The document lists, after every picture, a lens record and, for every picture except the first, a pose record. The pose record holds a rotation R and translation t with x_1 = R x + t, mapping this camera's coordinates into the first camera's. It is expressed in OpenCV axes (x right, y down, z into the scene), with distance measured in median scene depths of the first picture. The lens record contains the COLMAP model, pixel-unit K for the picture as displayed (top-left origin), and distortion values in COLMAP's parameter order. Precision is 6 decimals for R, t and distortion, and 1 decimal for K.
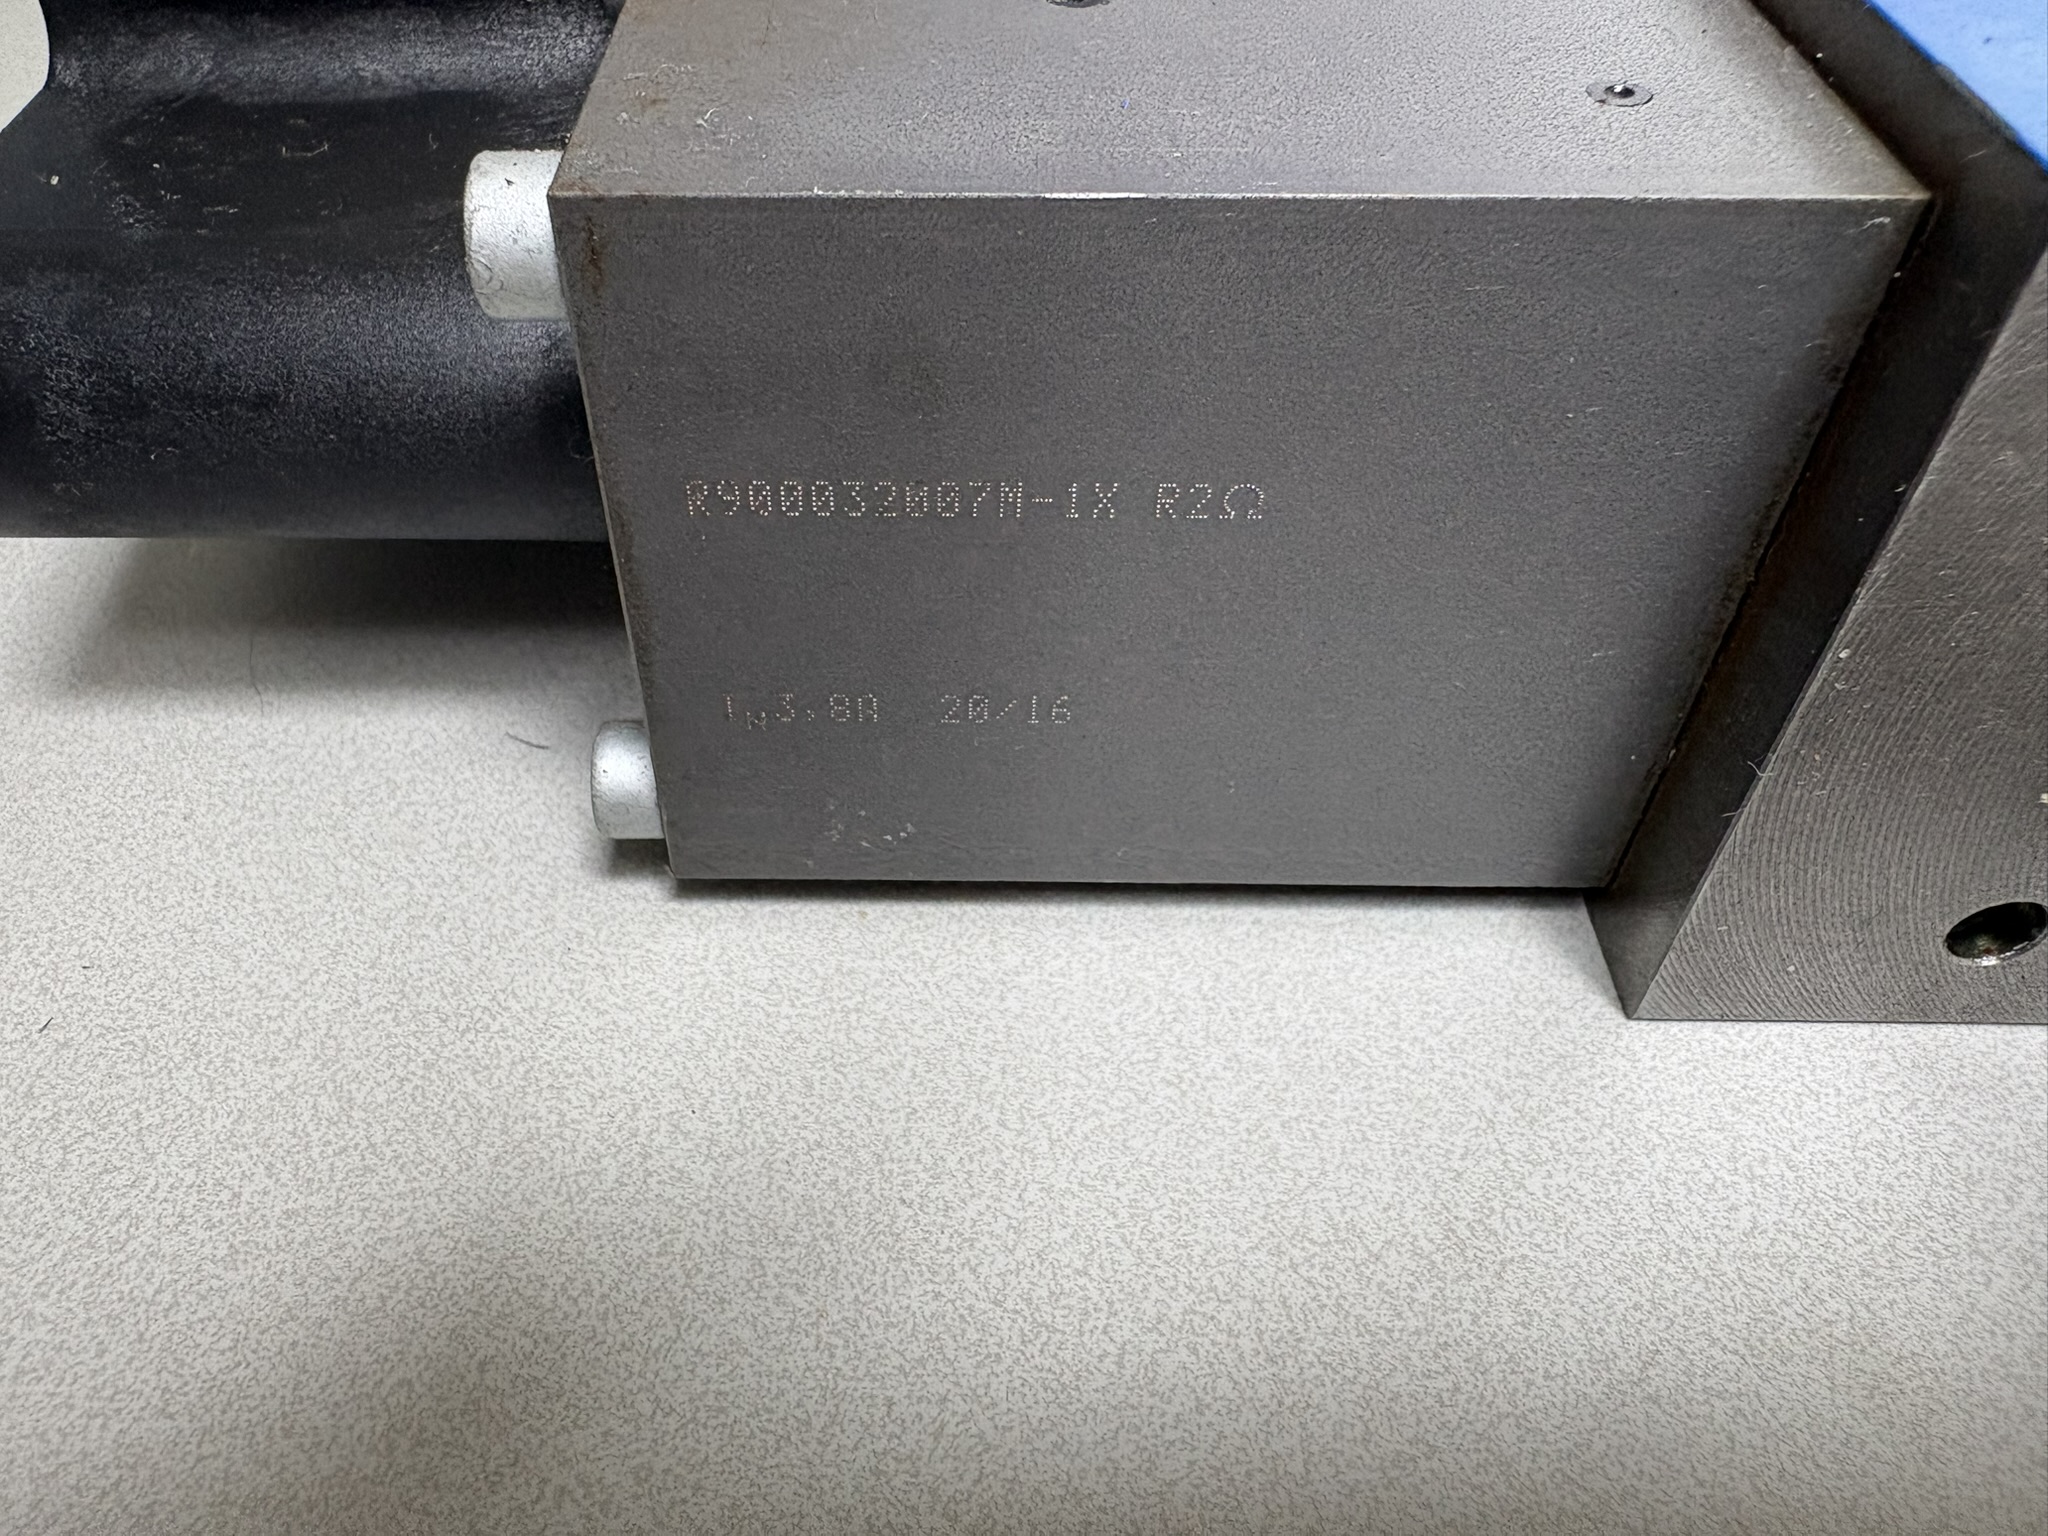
lens RADIAL K [[1627.4, 0, 950.6], [0, 1627.4, 760.6], [0, 0, 1]] dist [0.004165, -0.015662]
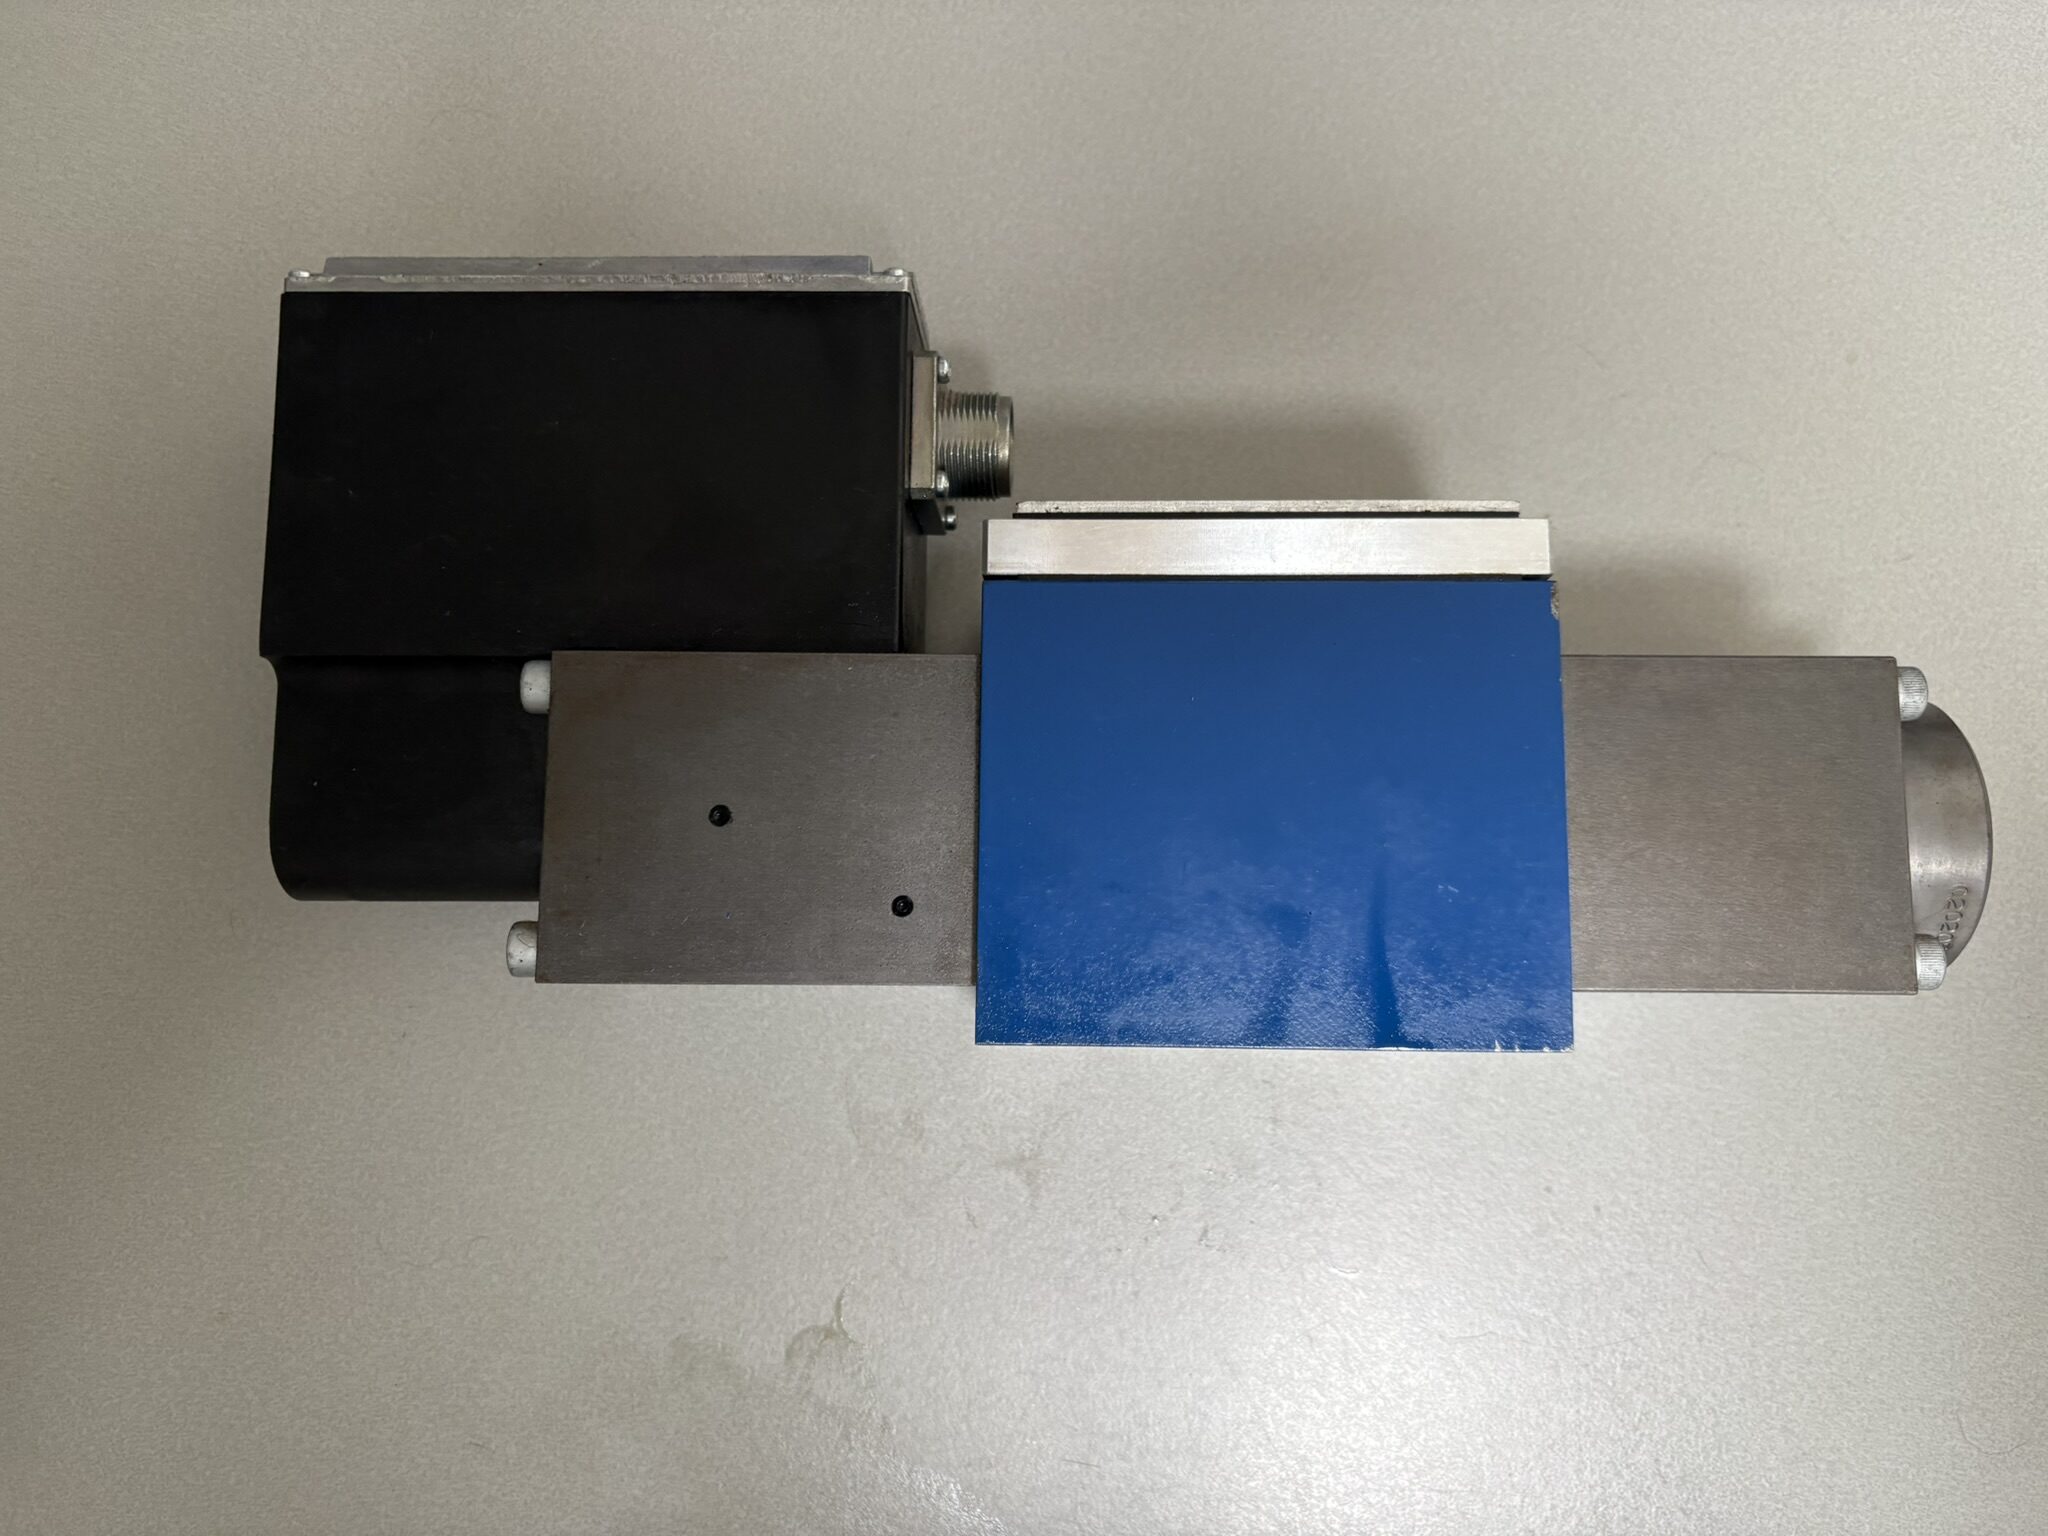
lens RADIAL K [[1627.4, 0, 1043.4], [0, 1627.4, 764.2], [0, 0, 1]] dist [0.004165, -0.015662]
pose [[0.999831, -0.007894, -0.016602, 0.554948], [0.016260, 0.801039, 0.598391, -1.817718], [0.008575, -0.598560, 0.801032, -0.888615]]
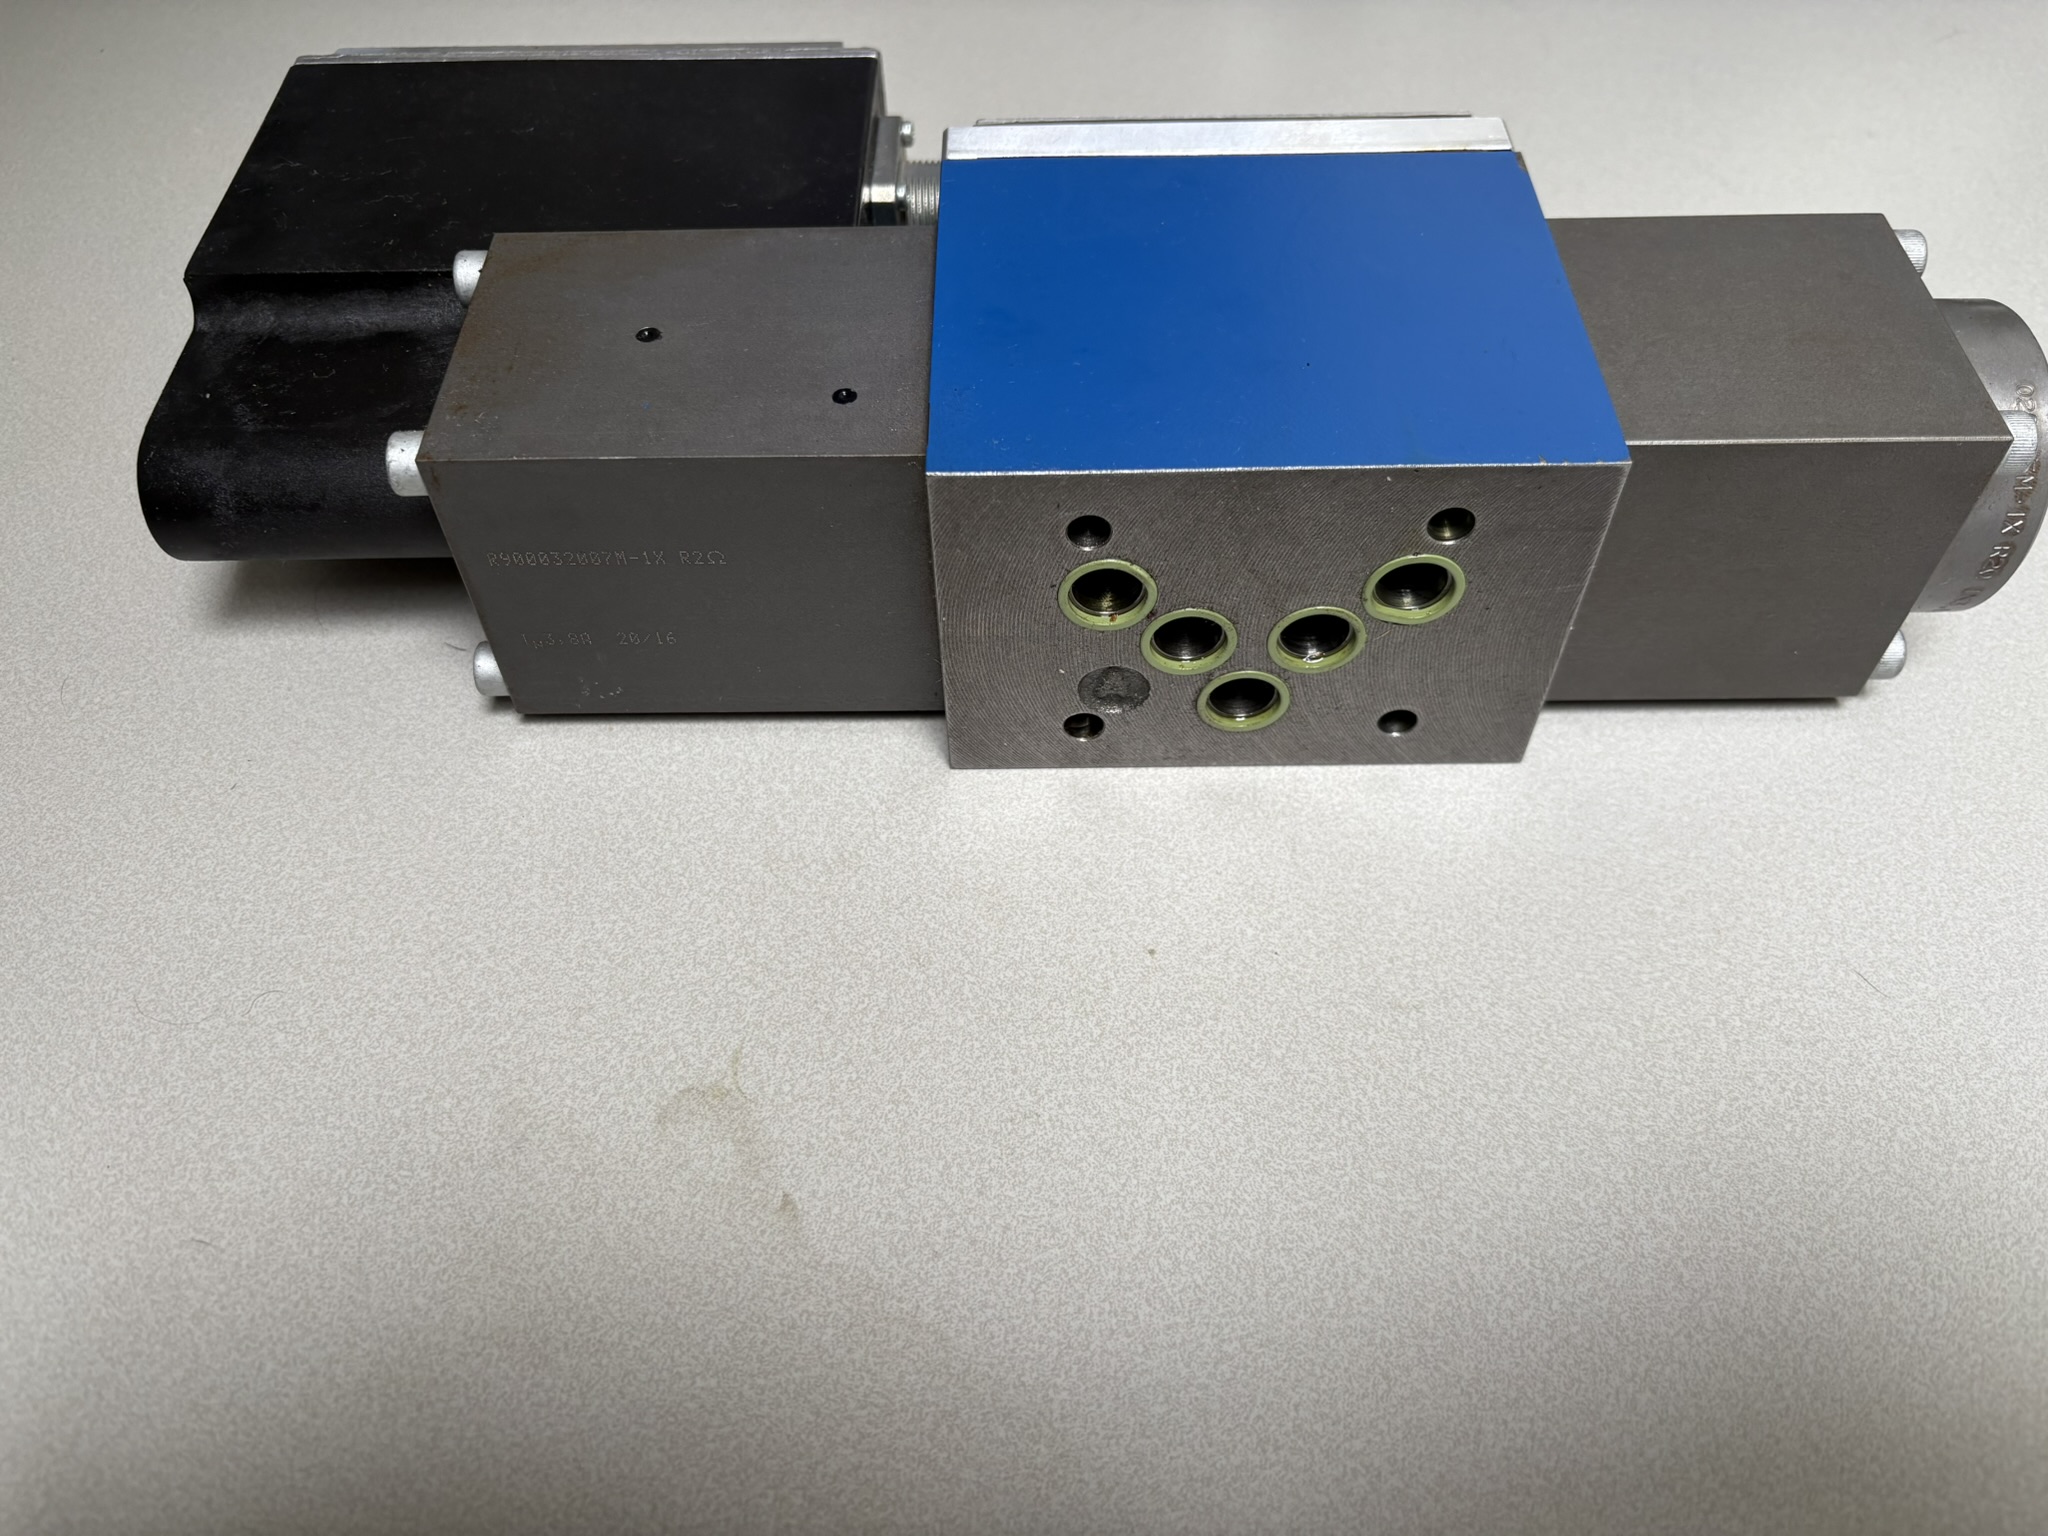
lens RADIAL K [[1627.4, 0, 1033.2], [0, 1627.4, 760.7], [0, 0, 1]] dist [0.004165, -0.015662]
pose [[0.999755, -0.021918, 0.003036, 0.535268], [0.021462, 0.993934, 0.107864, -0.089402], [-0.005382, -0.107772, 0.994161, -1.226602]]
